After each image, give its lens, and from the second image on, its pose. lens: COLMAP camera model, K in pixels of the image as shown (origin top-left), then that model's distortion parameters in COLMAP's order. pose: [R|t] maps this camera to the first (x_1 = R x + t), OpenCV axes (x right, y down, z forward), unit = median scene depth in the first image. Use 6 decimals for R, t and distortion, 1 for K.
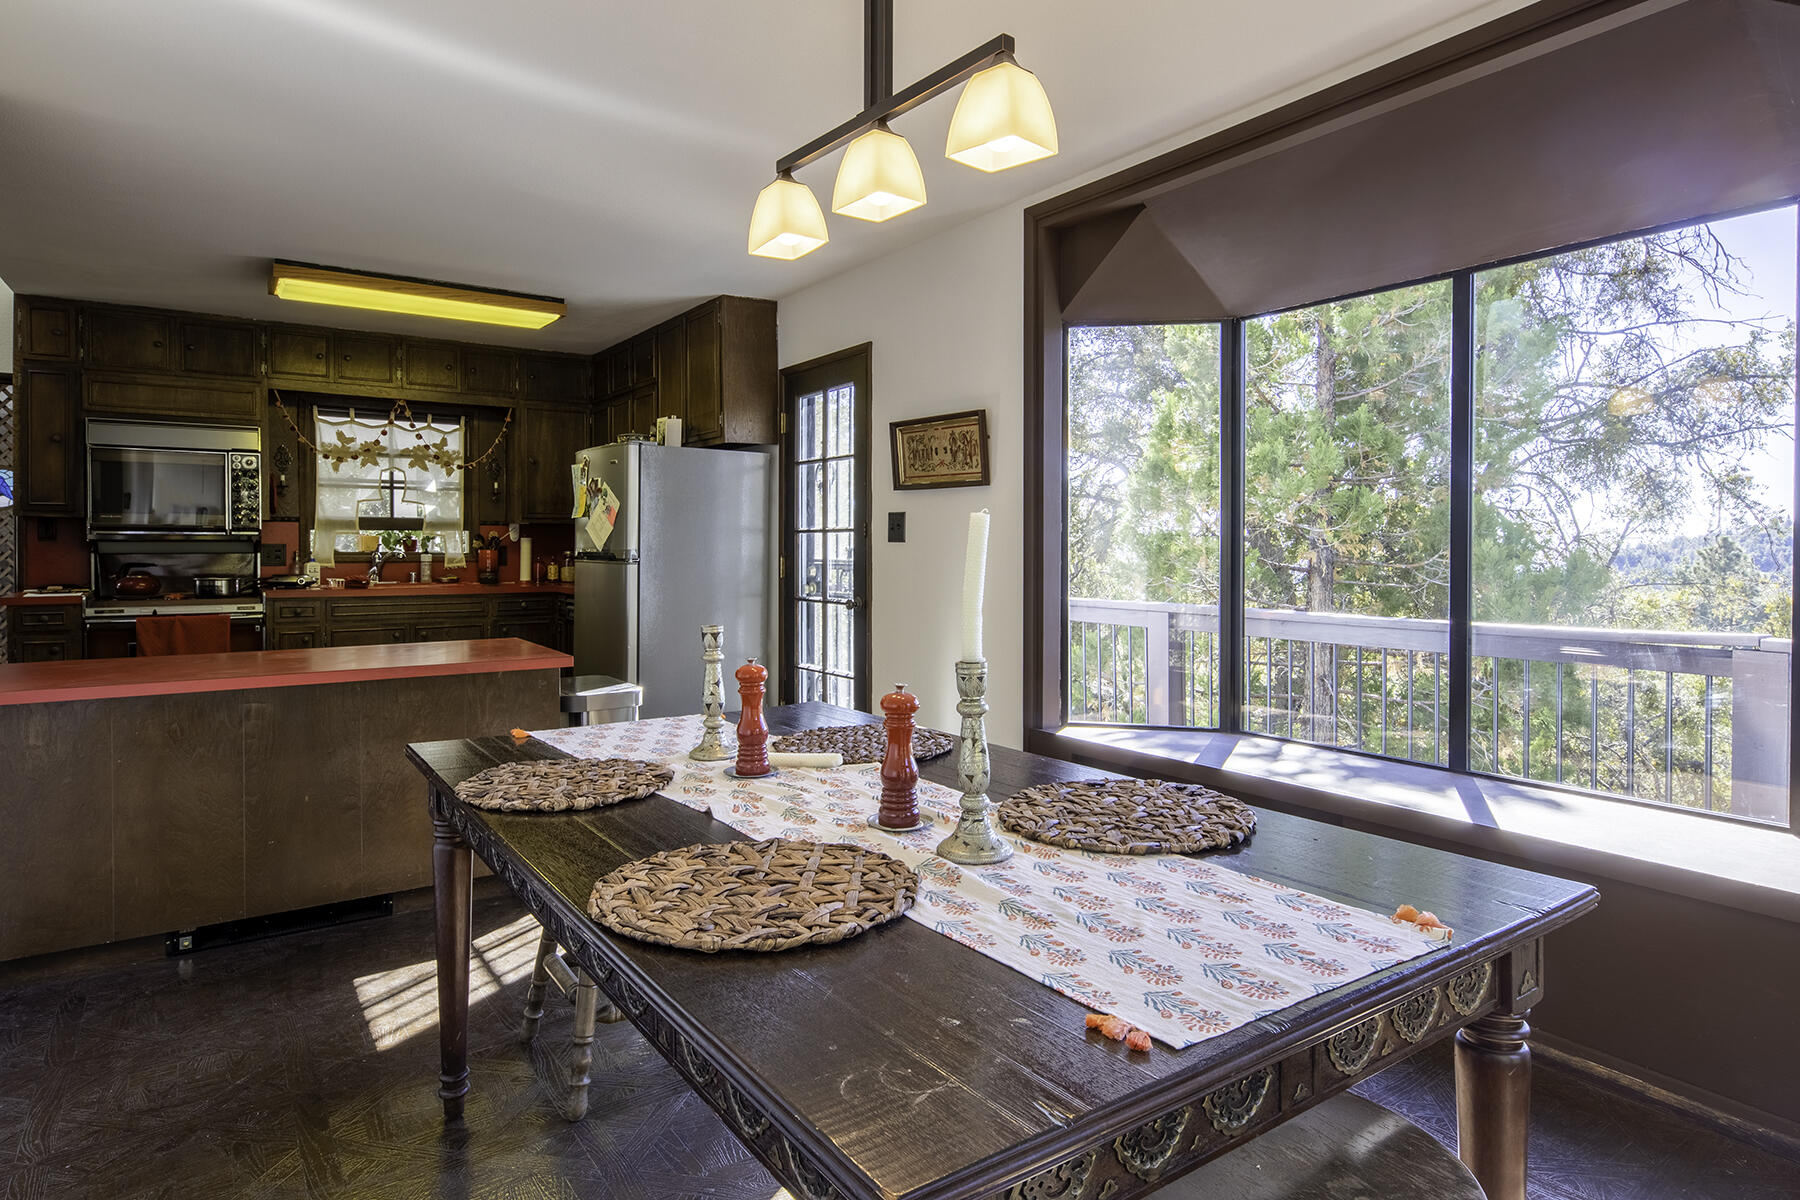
lens RADIAL K [[1003.0, 0, 889.5], [0, 1003.0, 568.2], [0, 0, 1]] dist [0.002532, -0.000656]
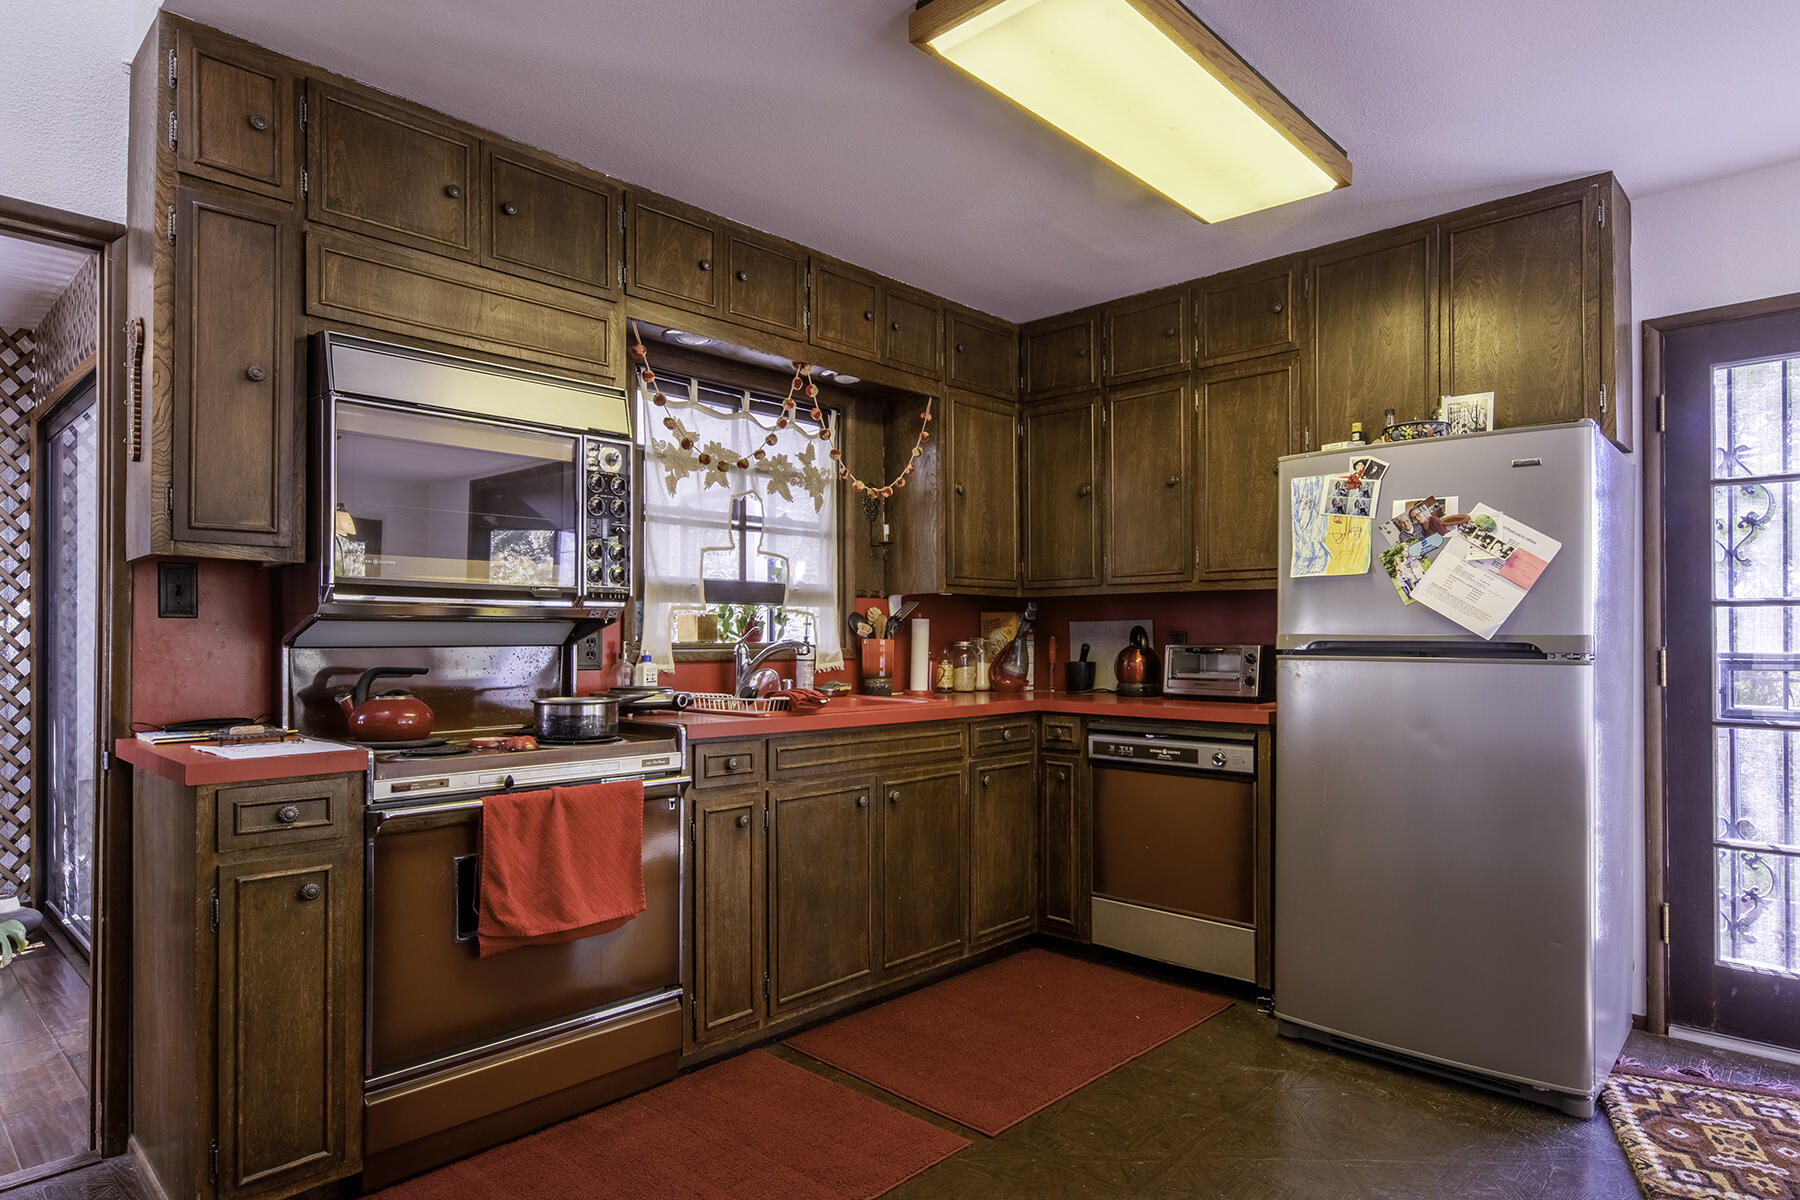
lens RADIAL K [[1024.5, 0, 897.7], [0, 1024.5, 634.4], [0, 0, 1]] dist [0.005240, 0.002900]
pose [[0.978908, -0.000790, 0.204302, -0.601841], [0.006013, 0.999671, -0.024946, -0.006942], [-0.204215, 0.025648, 0.978590, 0.484895]]
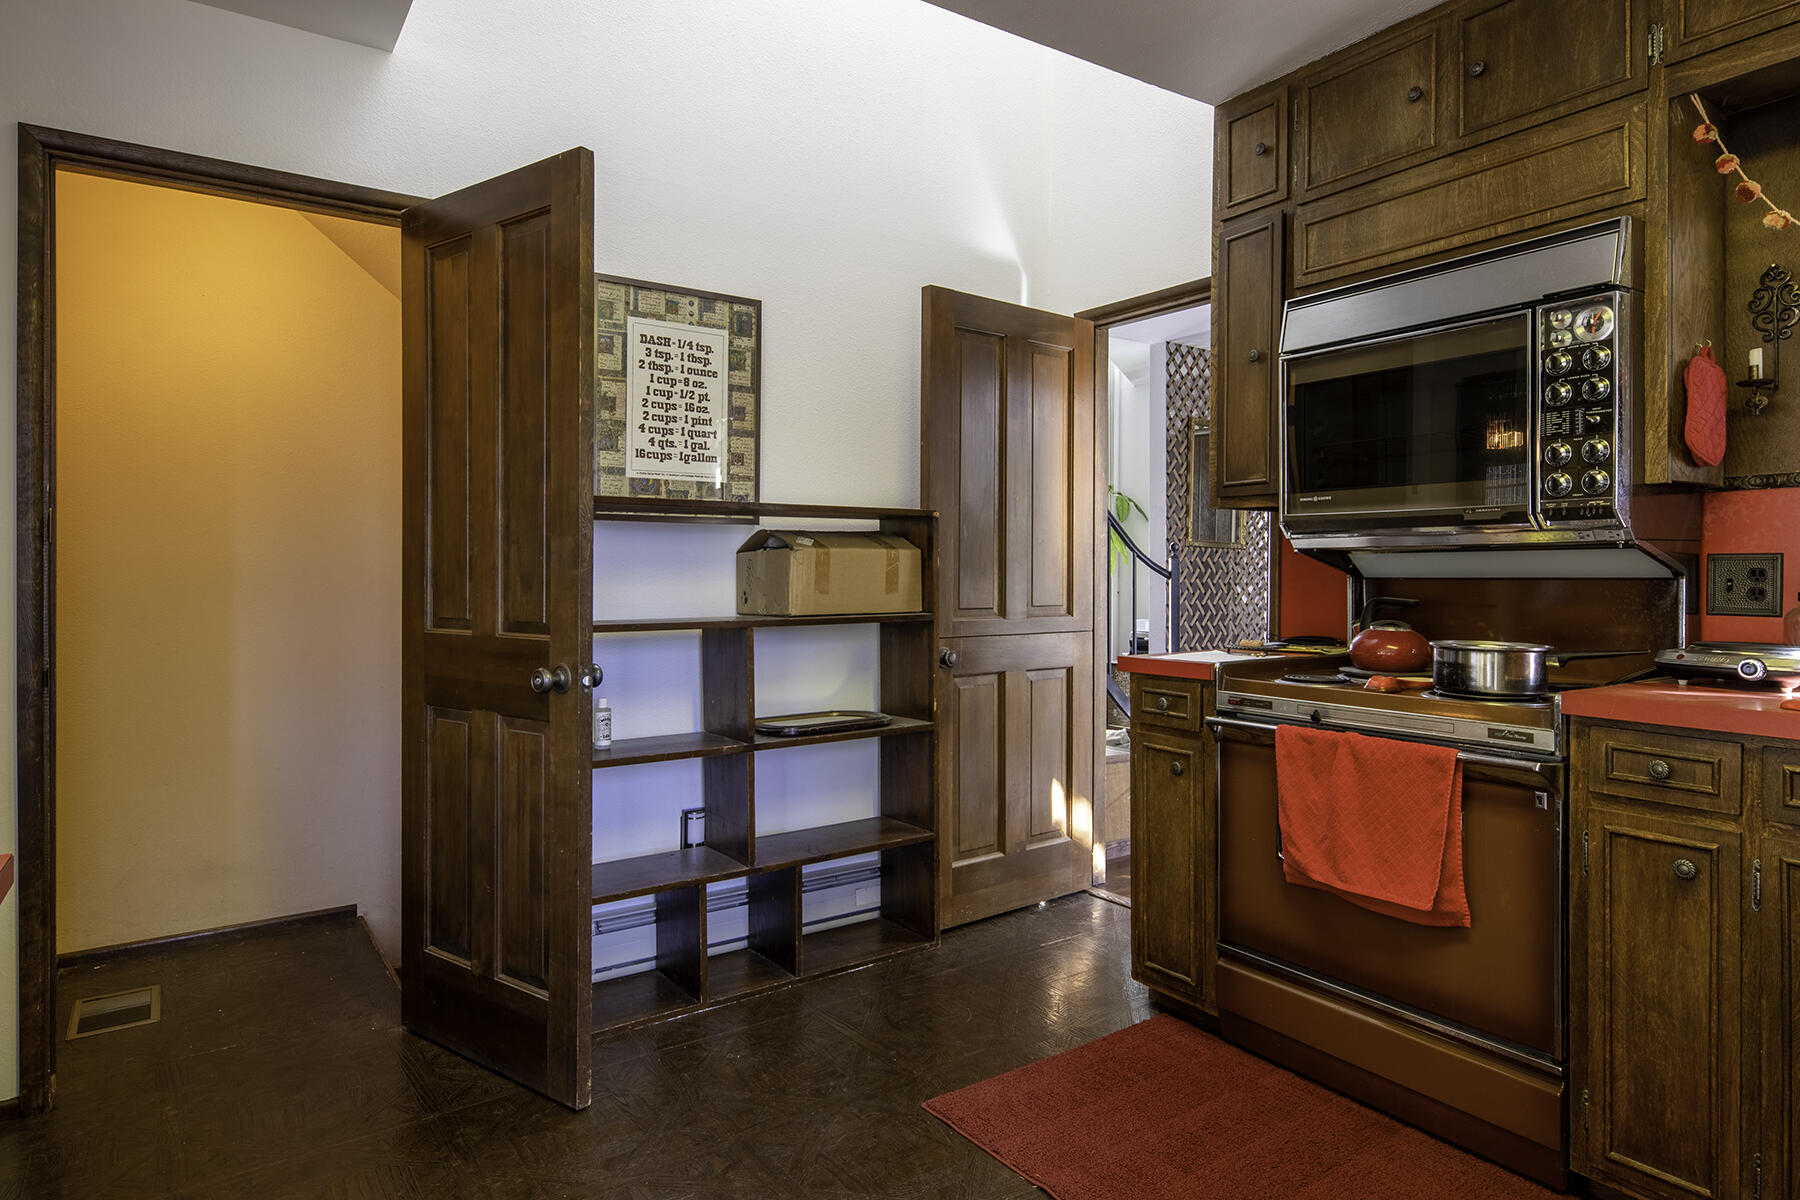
lens RADIAL K [[1050.8, 0, 900.8], [0, 1050.8, 570.6], [0, 0, 1]] dist [0.003438, 0.000432]
pose [[-0.000349, 0.002287, -0.999997, -0.262702], [-0.018167, 0.999832, 0.002293, -0.014325], [0.999835, 0.018168, -0.000307, 0.753813]]
